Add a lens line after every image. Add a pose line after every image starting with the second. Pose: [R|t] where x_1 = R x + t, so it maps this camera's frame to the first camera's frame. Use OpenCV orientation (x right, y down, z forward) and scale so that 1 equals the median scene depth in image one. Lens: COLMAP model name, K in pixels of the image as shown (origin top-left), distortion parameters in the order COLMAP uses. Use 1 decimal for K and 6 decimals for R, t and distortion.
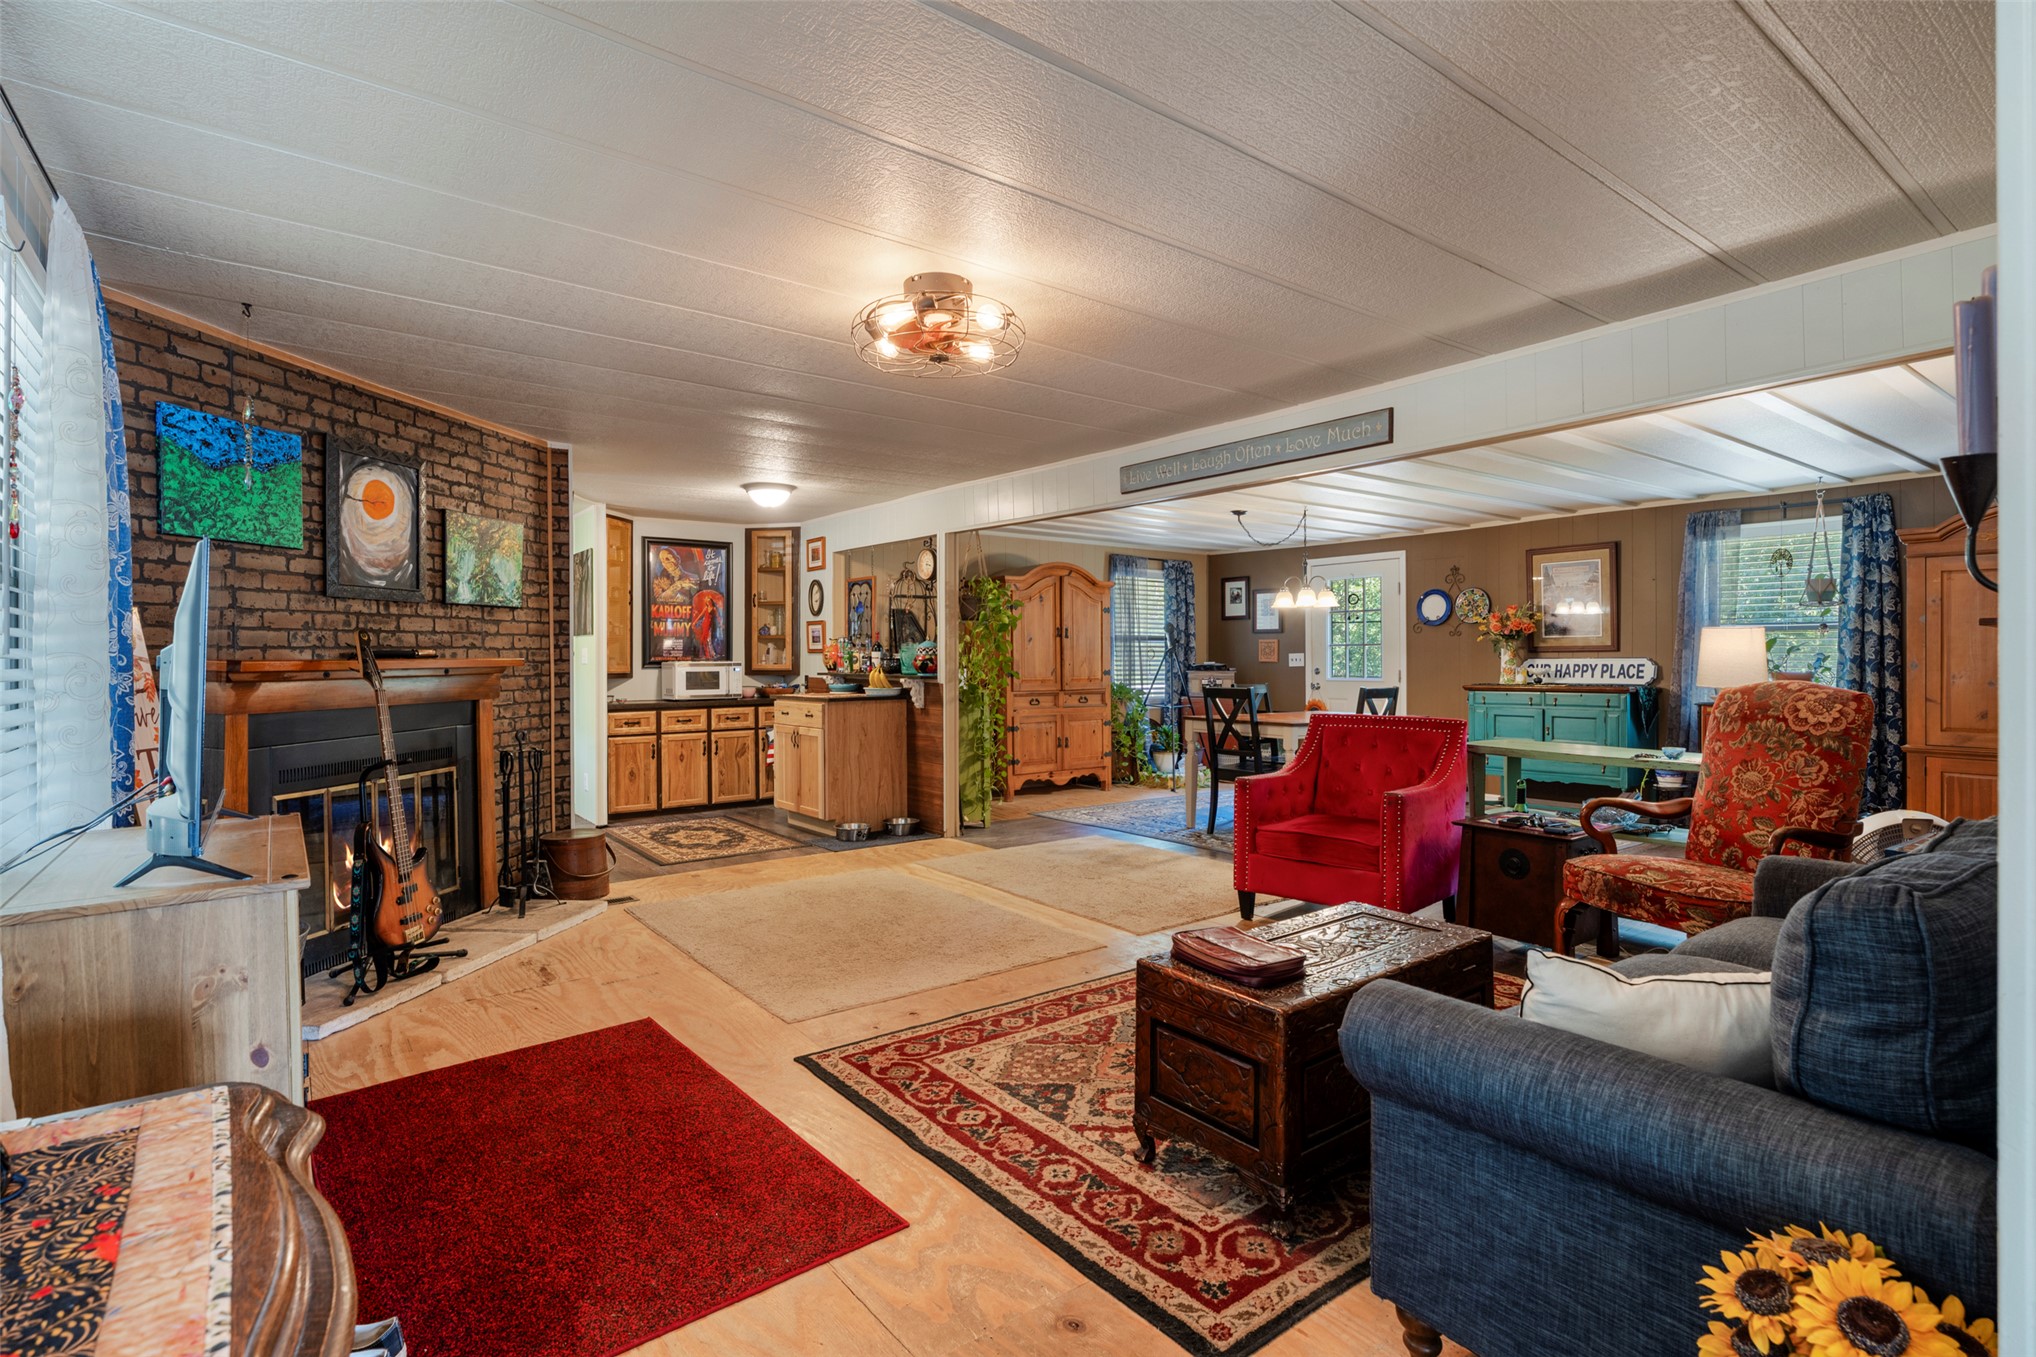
lens RADIAL K [[985.5, 0, 1027.6], [0, 985.5, 663.9], [0, 0, 1]] dist [0.003020, 0.000457]
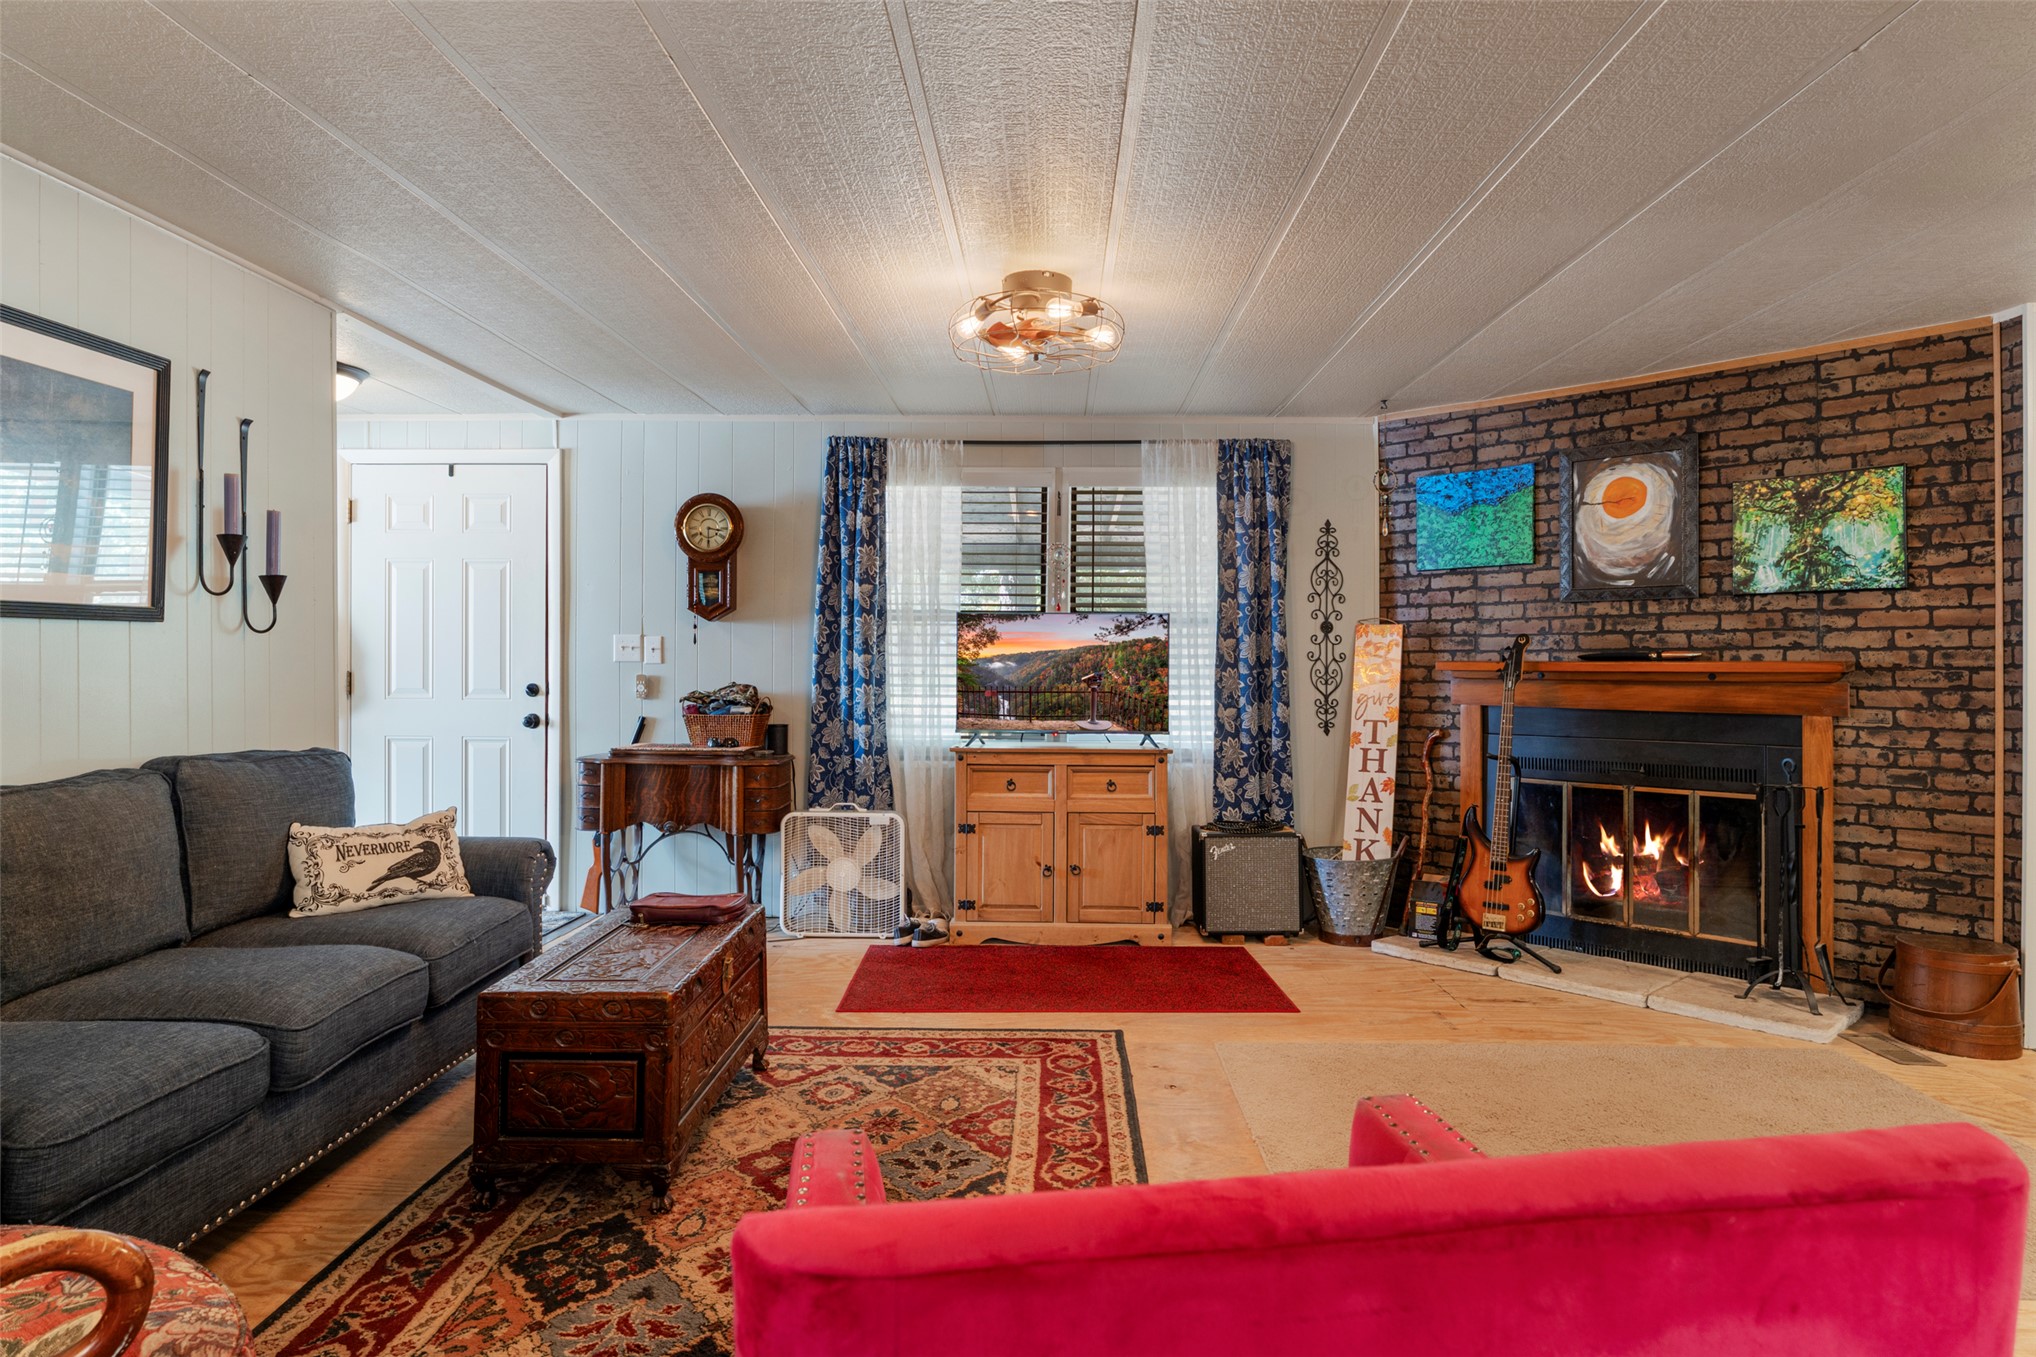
lens RADIAL K [[1181.9, 0, 1027.7], [0, 1181.9, 674.8], [0, 0, 1]] dist [-0.015154, 0.005862]
pose [[-0.629716, 0.009837, -0.776763, 0.626053], [-0.007922, 0.999787, 0.019083, -0.009425], [0.776785, 0.018170, -0.629504, 1.307017]]
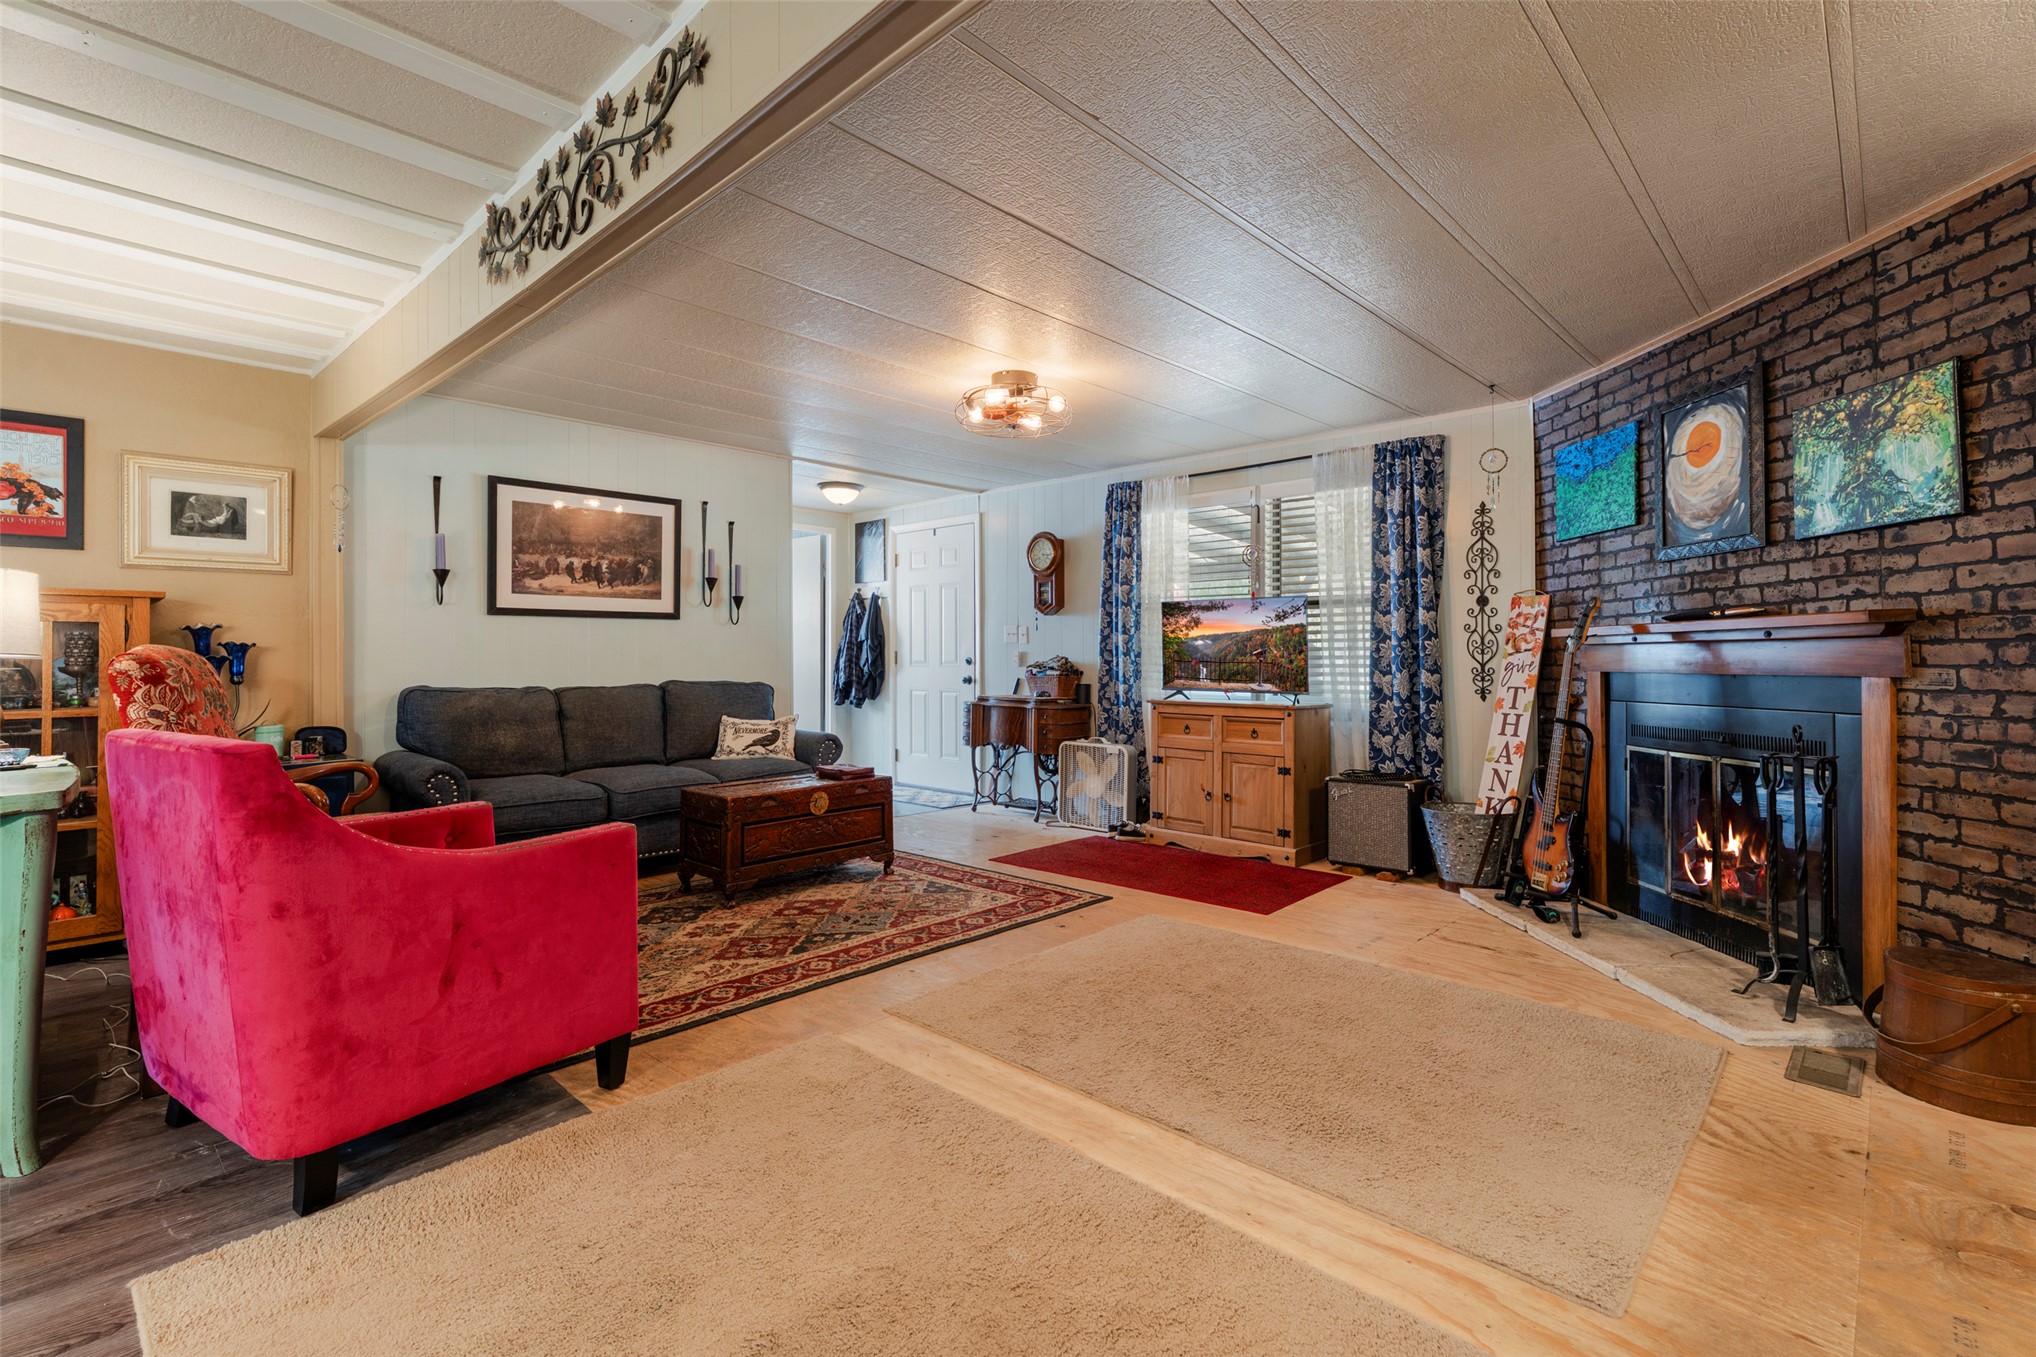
lens RADIAL K [[934.8, 0, 1002.3], [0, 934.8, 660.8], [0, 0, 1]] dist [-0.007167, -0.000936]
pose [[-0.989986, 0.001467, -0.141158, 0.095631], [0.000296, 0.999965, 0.008317, 0.024319], [0.141165, 0.008192, -0.989952, 1.792065]]
